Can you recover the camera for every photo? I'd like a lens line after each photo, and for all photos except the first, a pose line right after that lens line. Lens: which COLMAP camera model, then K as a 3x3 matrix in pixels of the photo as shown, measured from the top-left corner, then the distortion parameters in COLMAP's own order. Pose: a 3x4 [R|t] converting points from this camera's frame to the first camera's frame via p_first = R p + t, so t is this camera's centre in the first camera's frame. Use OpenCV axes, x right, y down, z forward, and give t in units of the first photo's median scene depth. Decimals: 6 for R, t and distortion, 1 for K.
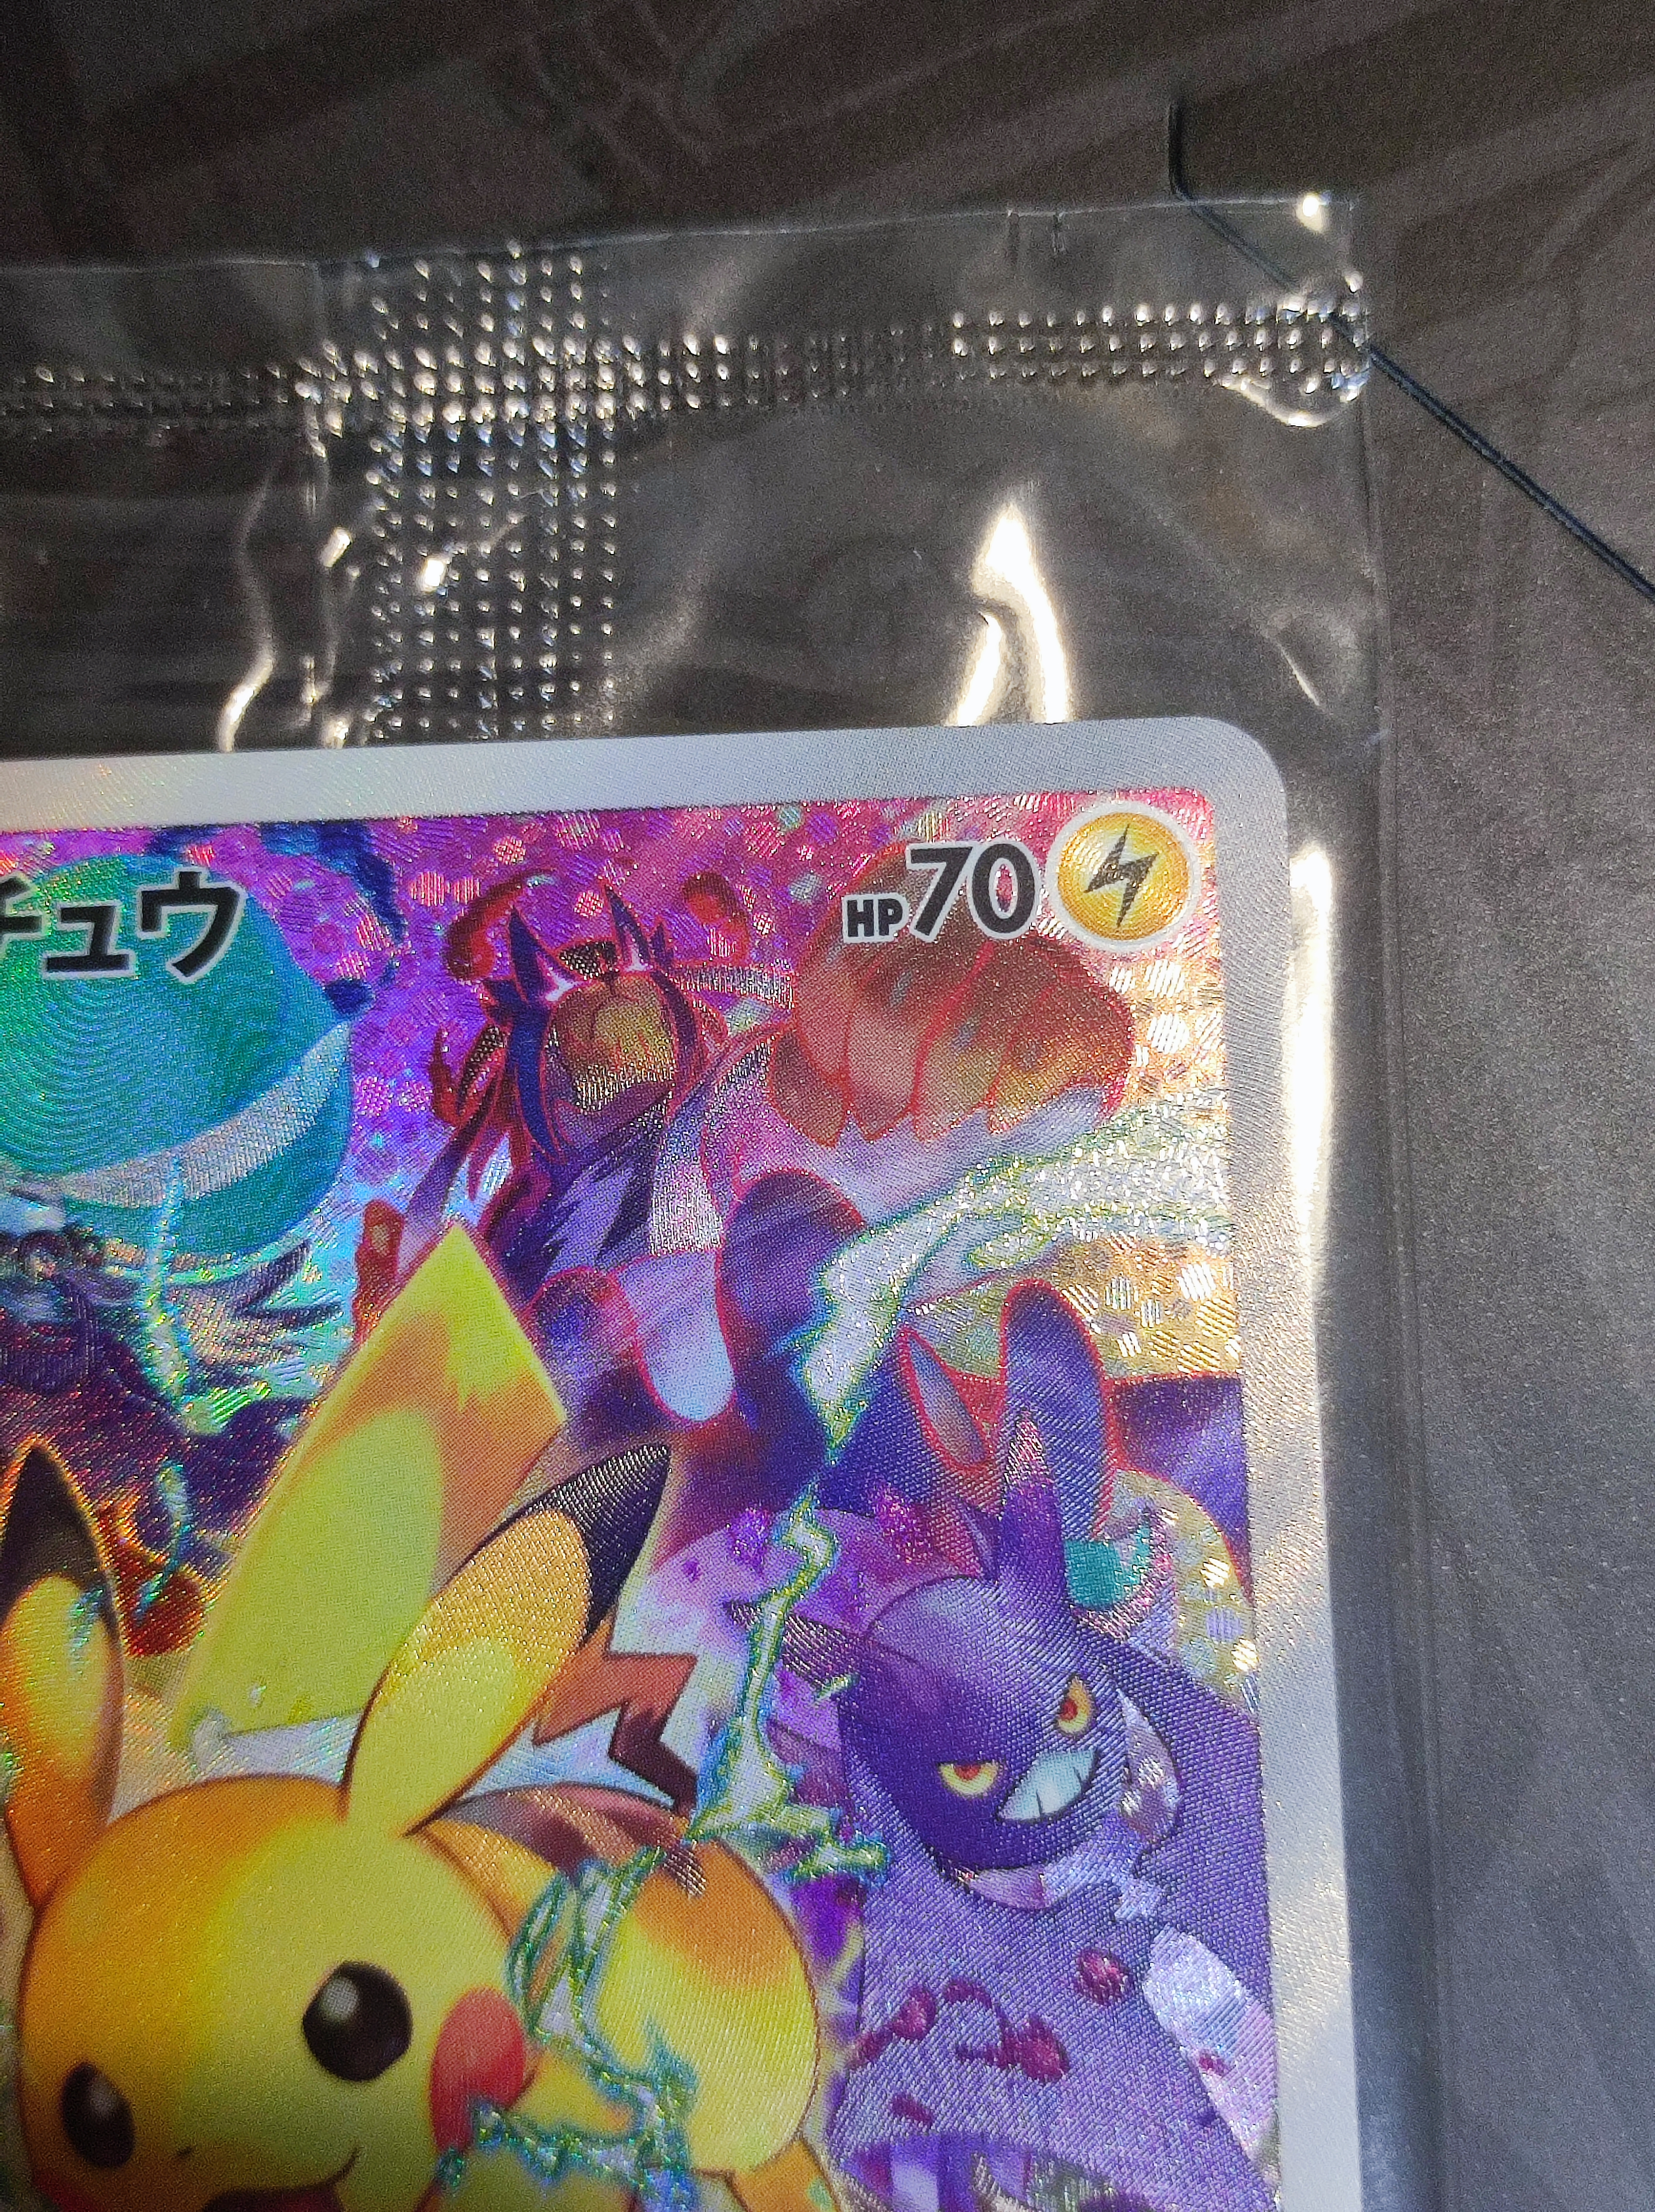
lens RADIAL K [[1589.5, 0, 827.5], [0, 1589.5, 1106.0], [0, 0, 1]] dist [0.005582, -0.009041]
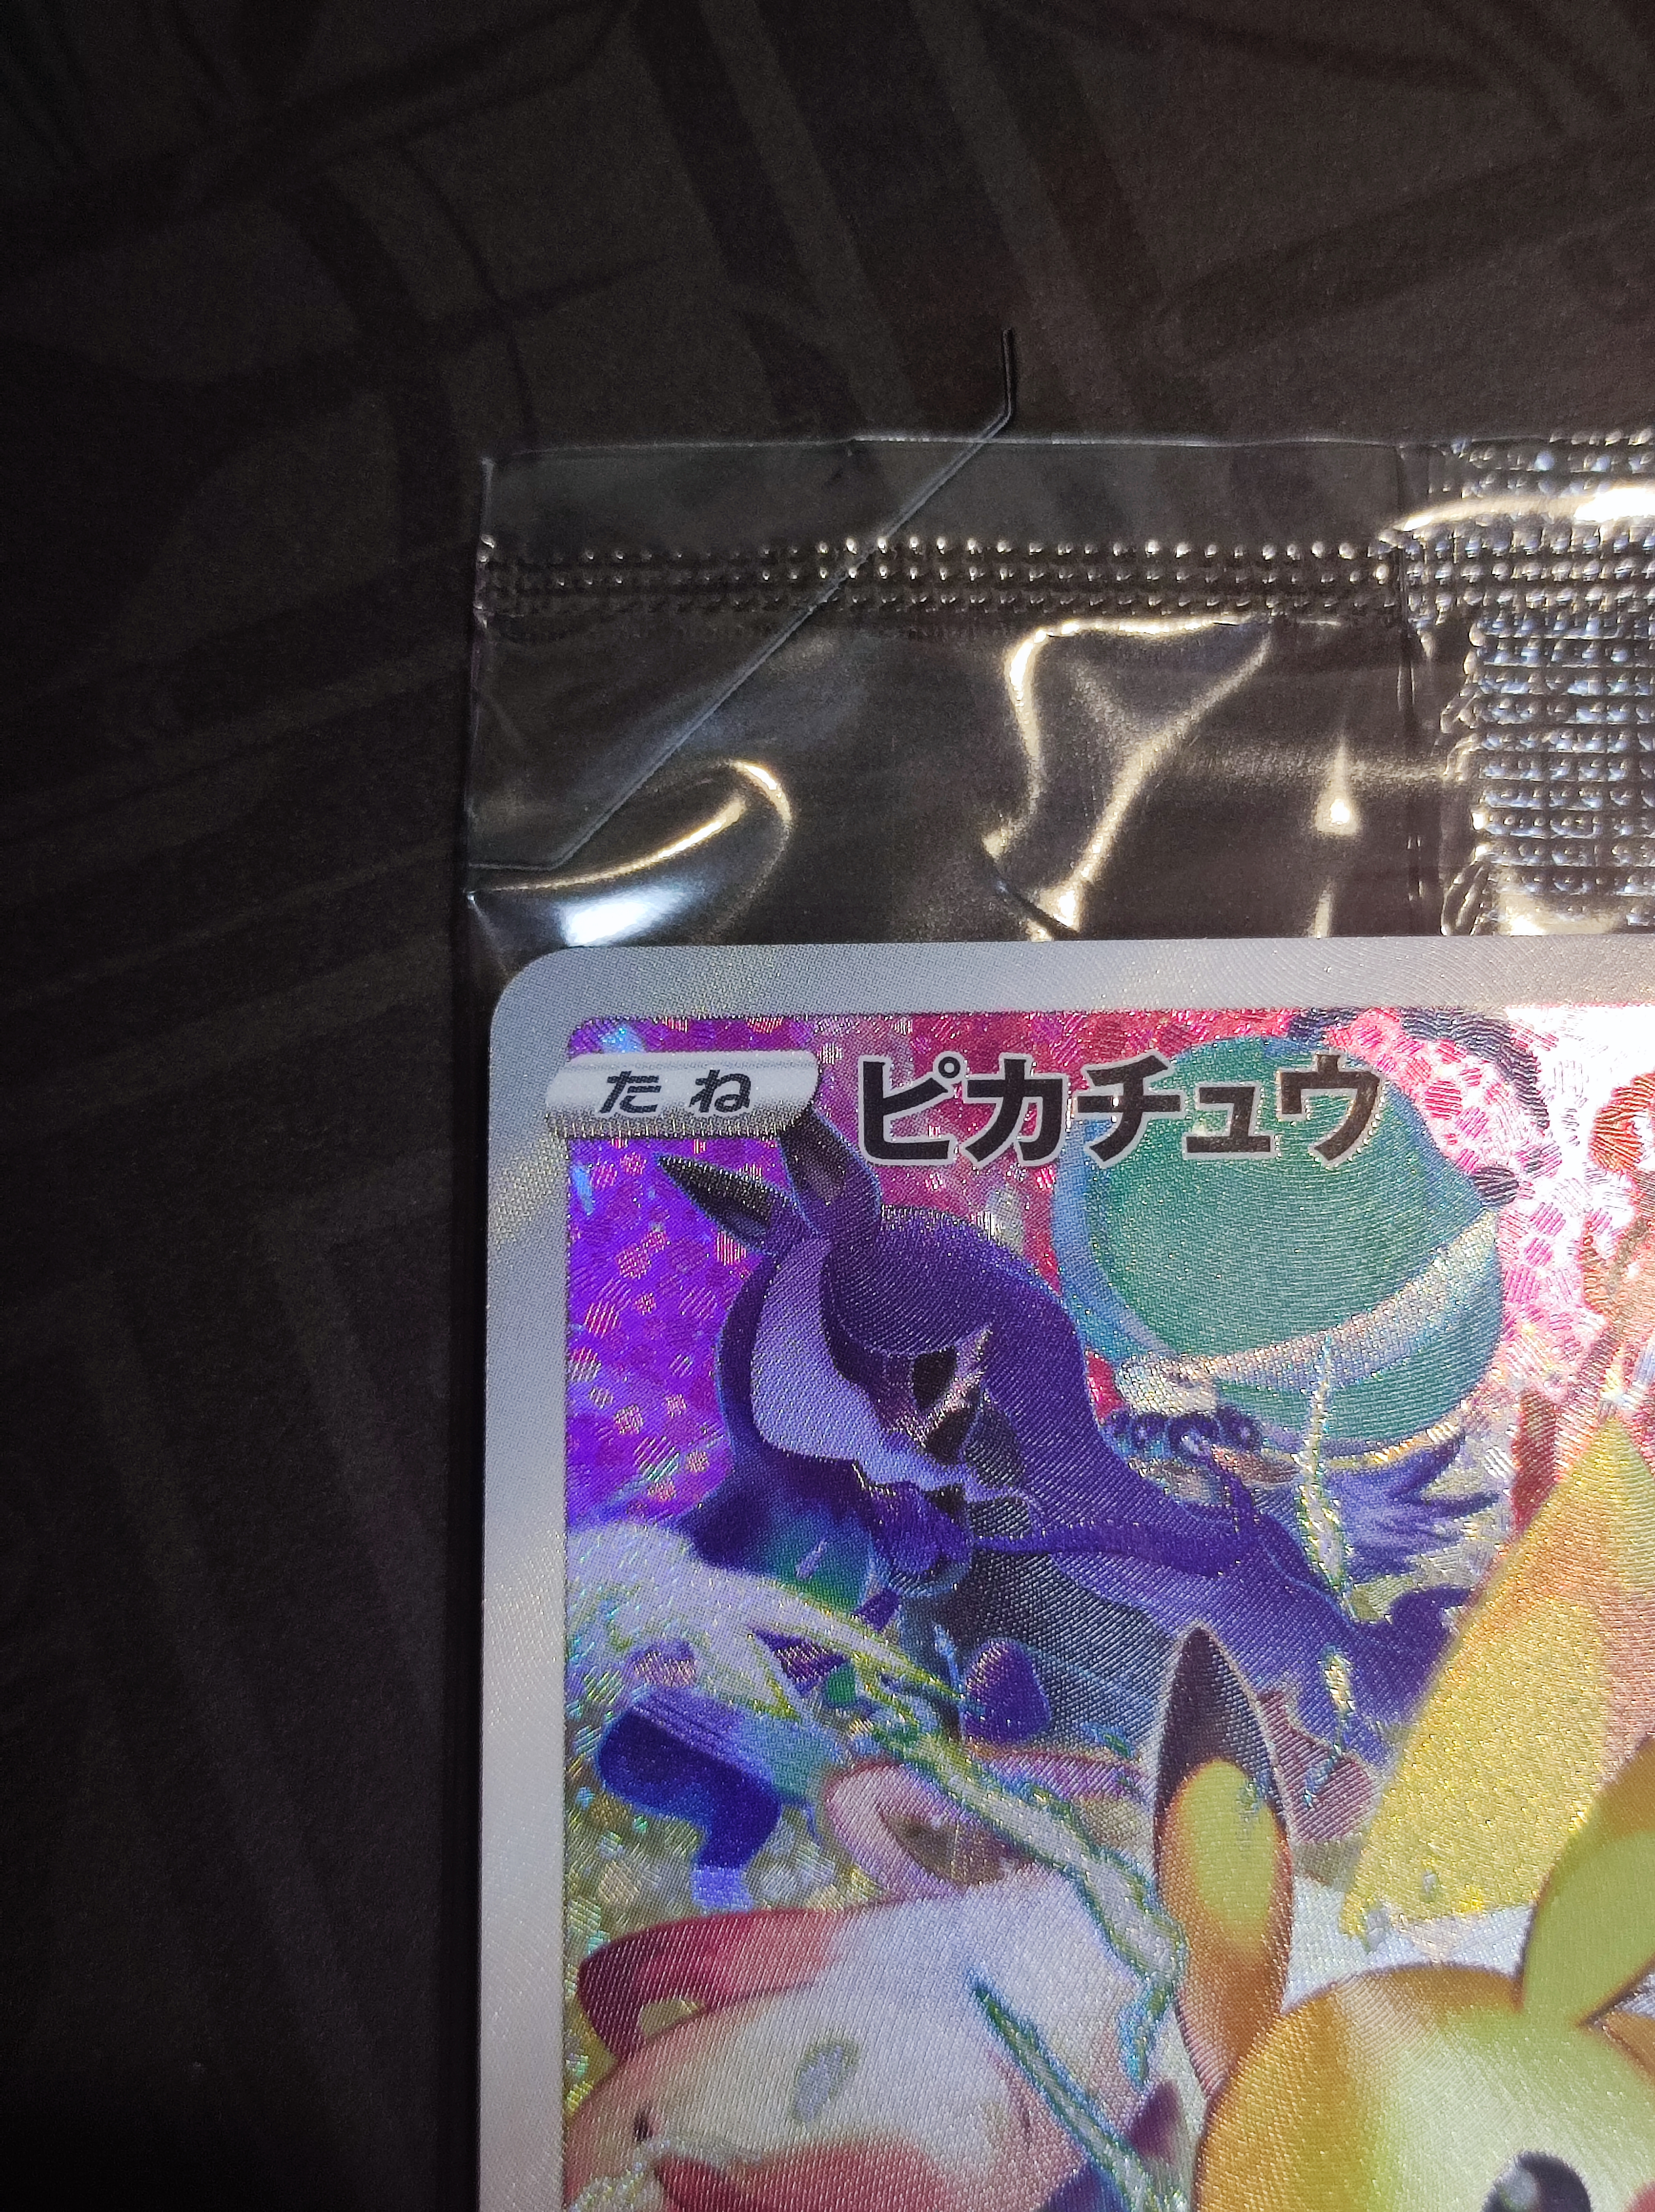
lens RADIAL K [[1614.0, 0, 780.4], [0, 1614.0, 1190.2], [0, 0, 1]] dist [0.005944, -0.010177]
pose [[0.999666, 0.023877, 0.009847, -0.798359], [-0.023865, 0.999714, -0.001300, -0.055848], [-0.009876, 0.001065, 0.999951, -0.013622]]
